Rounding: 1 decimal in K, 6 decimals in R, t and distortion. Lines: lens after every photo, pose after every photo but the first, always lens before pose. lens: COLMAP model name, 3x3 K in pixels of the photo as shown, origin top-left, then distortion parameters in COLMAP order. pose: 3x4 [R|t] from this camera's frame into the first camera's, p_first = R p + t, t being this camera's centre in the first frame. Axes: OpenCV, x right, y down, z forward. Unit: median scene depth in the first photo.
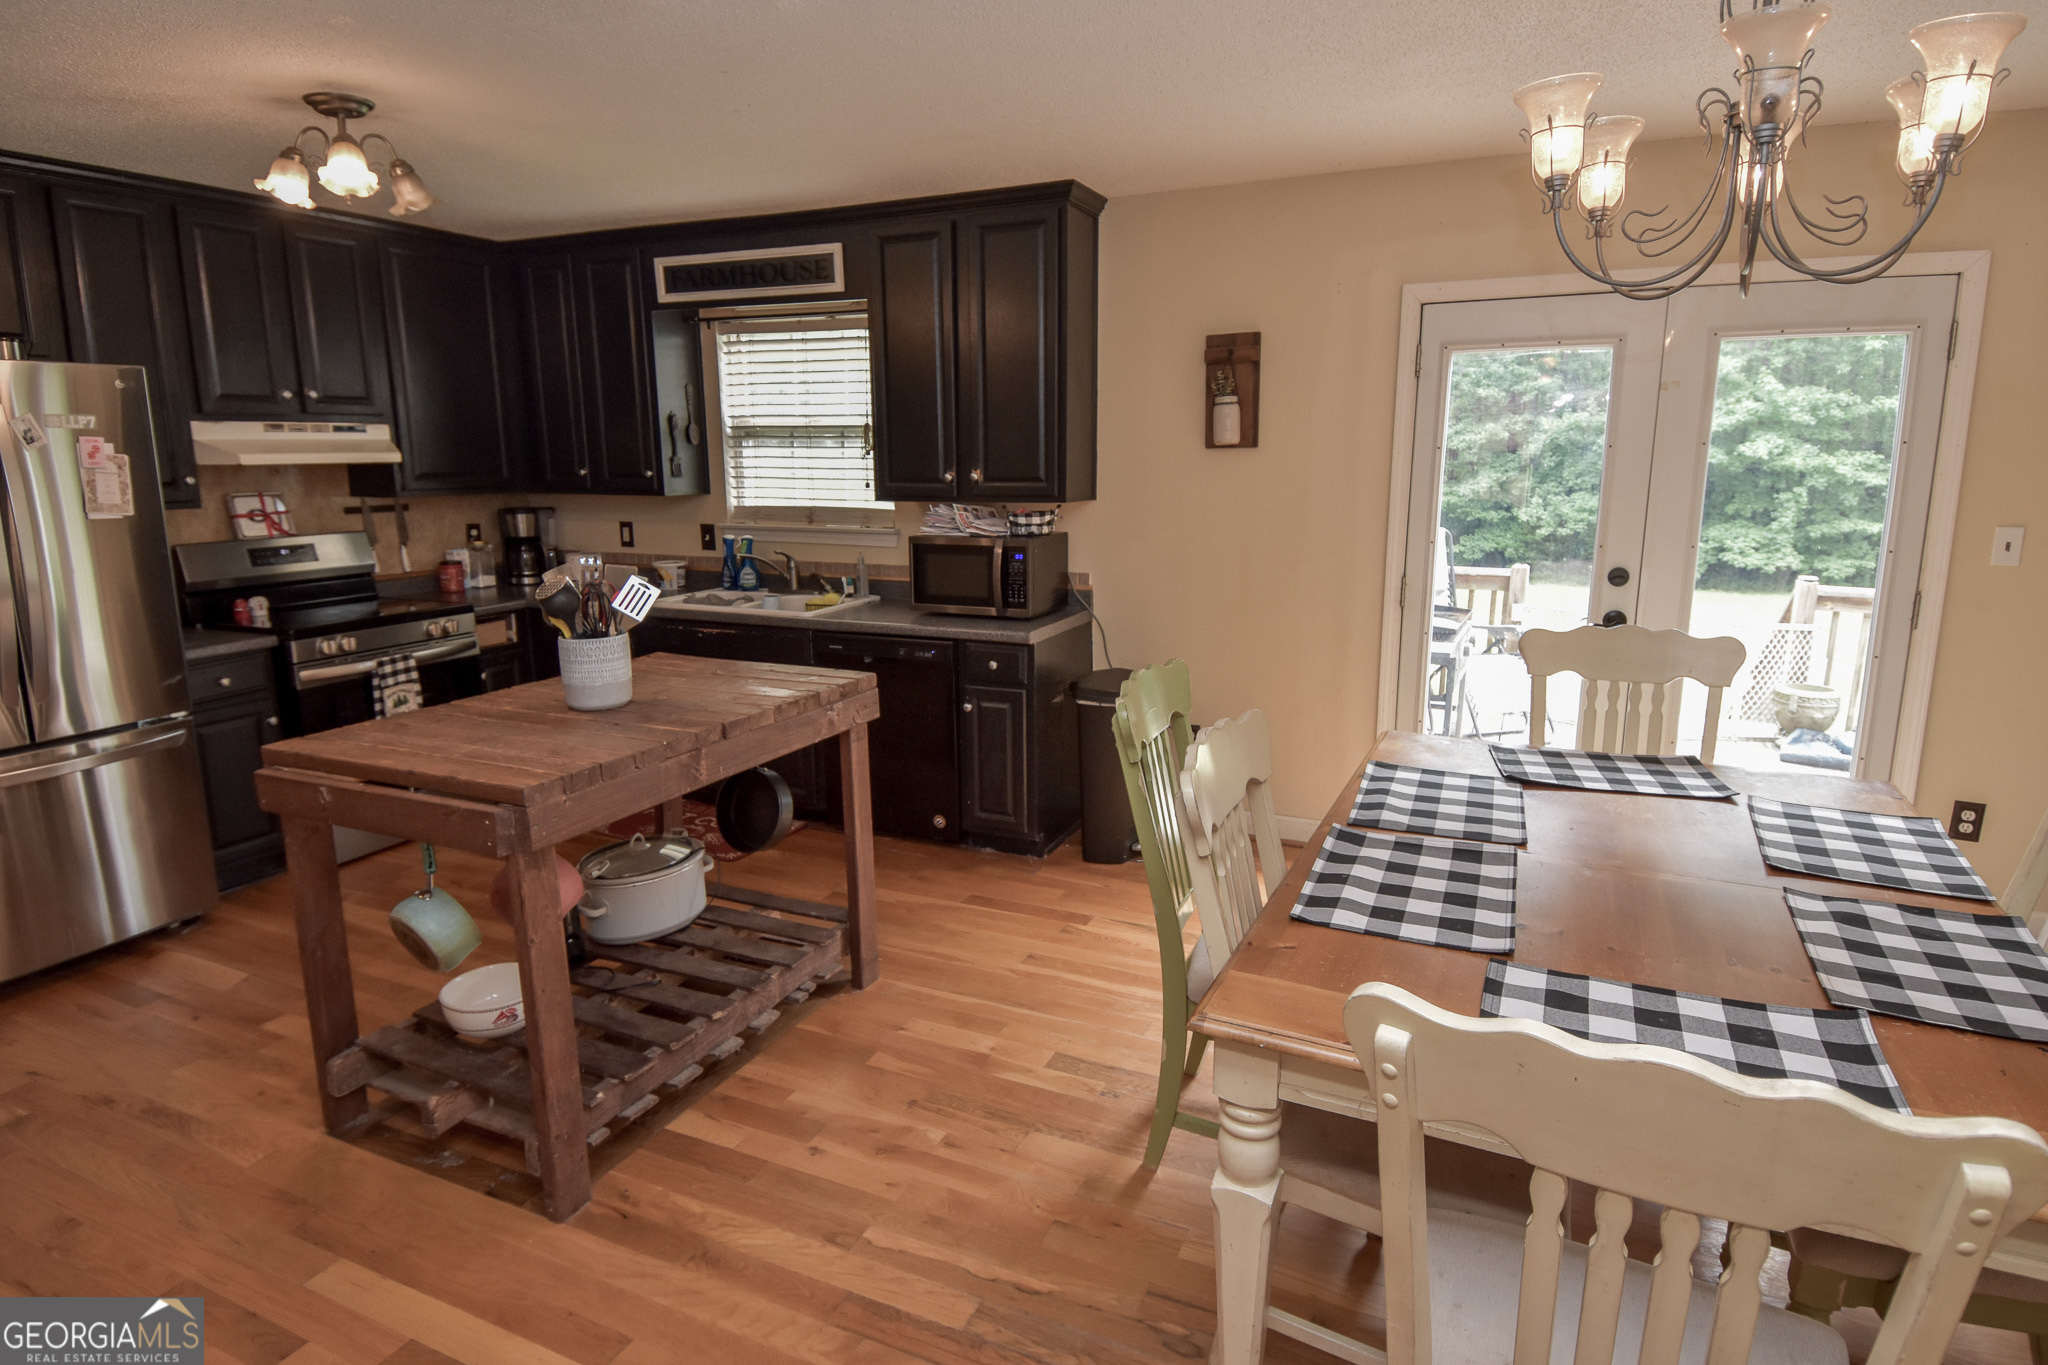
lens RADIAL K [[1109.4, 0, 1017.6], [0, 1109.4, 671.6], [0, 0, 1]] dist [0.060667, -0.066598]
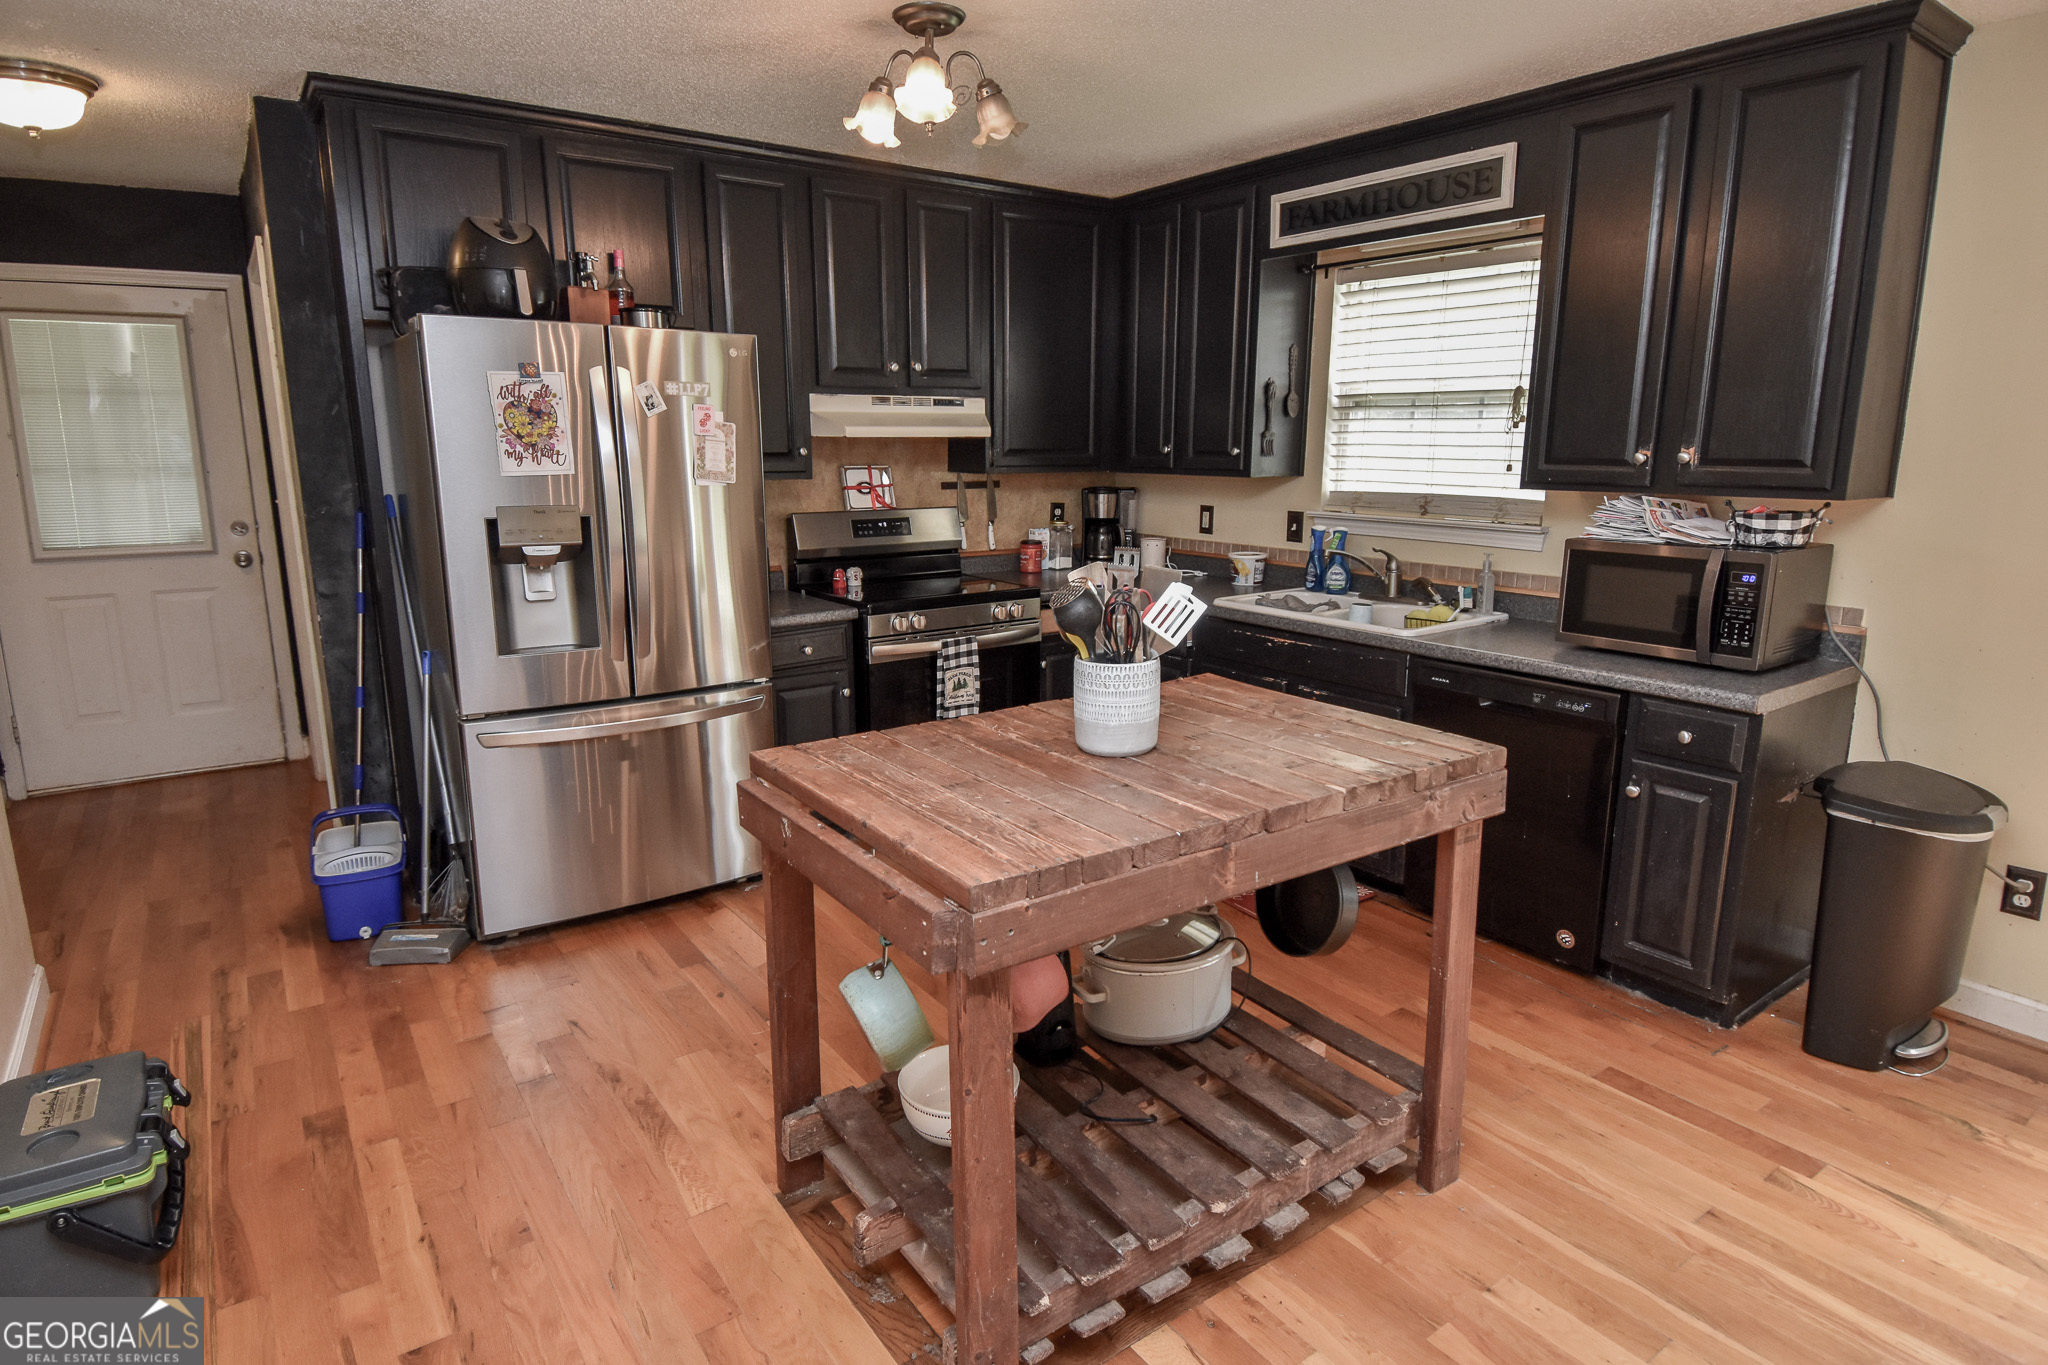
lens RADIAL K [[1109.4, 0, 1017.6], [0, 1109.4, 671.6], [0, 0, 1]] dist [0.060667, -0.066598]
pose [[0.866483, 0.110269, -0.486875, -0.045981], [-0.103104, 0.993801, 0.041587, -0.032109], [0.488443, 0.014164, 0.872481, 0.206342]]
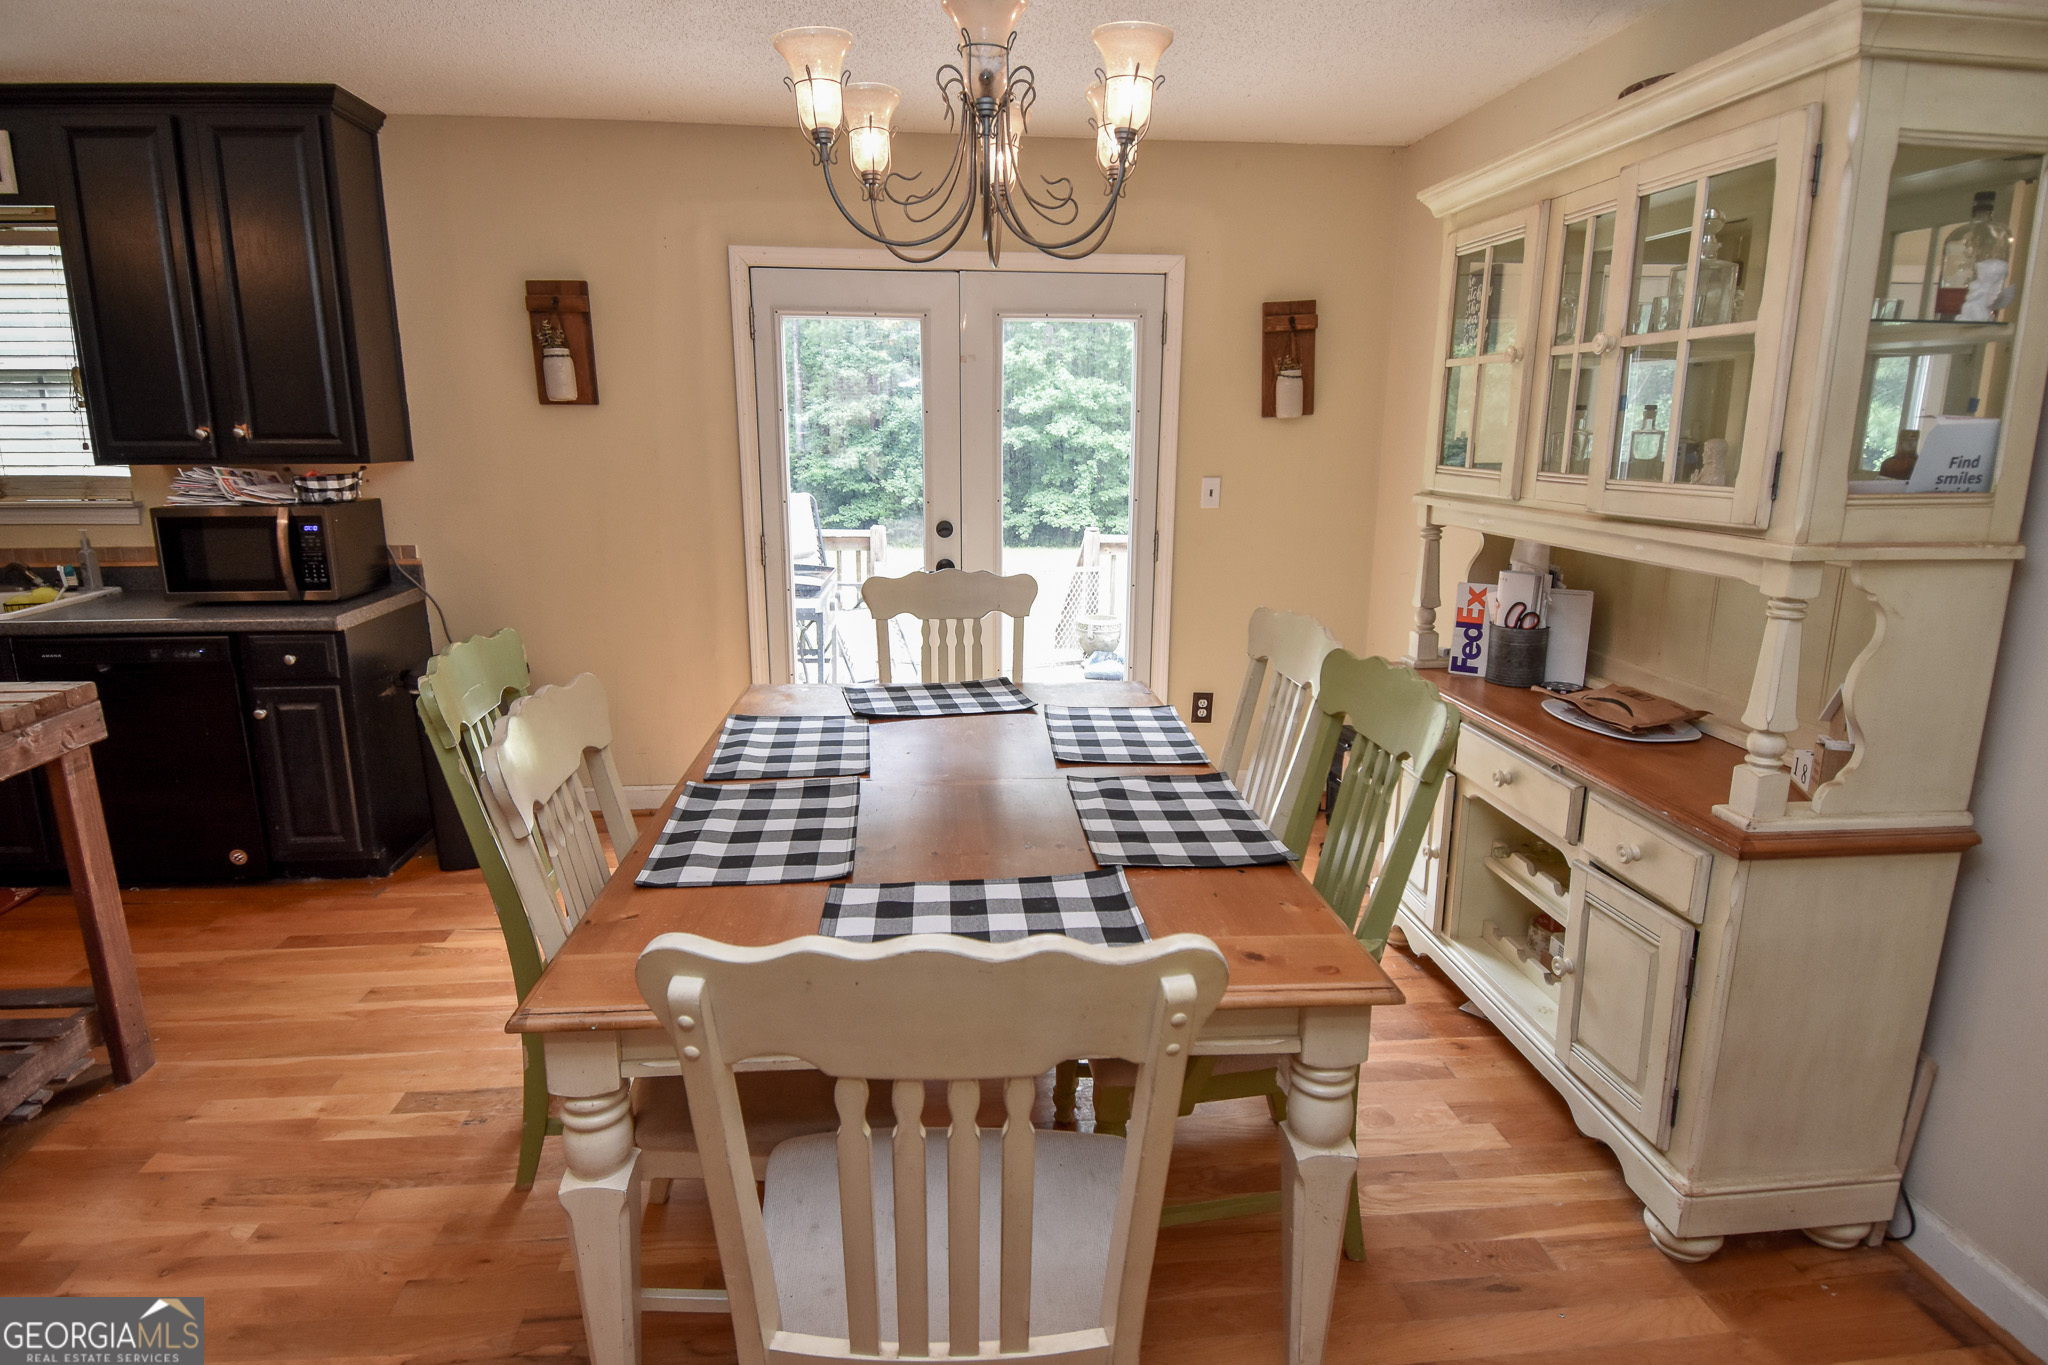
lens RADIAL K [[1090.3, 0, 1015.1], [0, 1090.3, 673.3], [0, 0, 1]] dist [0.046201, -0.051918]
pose [[0.861941, -0.100742, 0.496900, 0.035293], [0.087111, 0.994913, 0.050603, 0.010102], [-0.499470, -0.000332, 0.866331, 0.014848]]
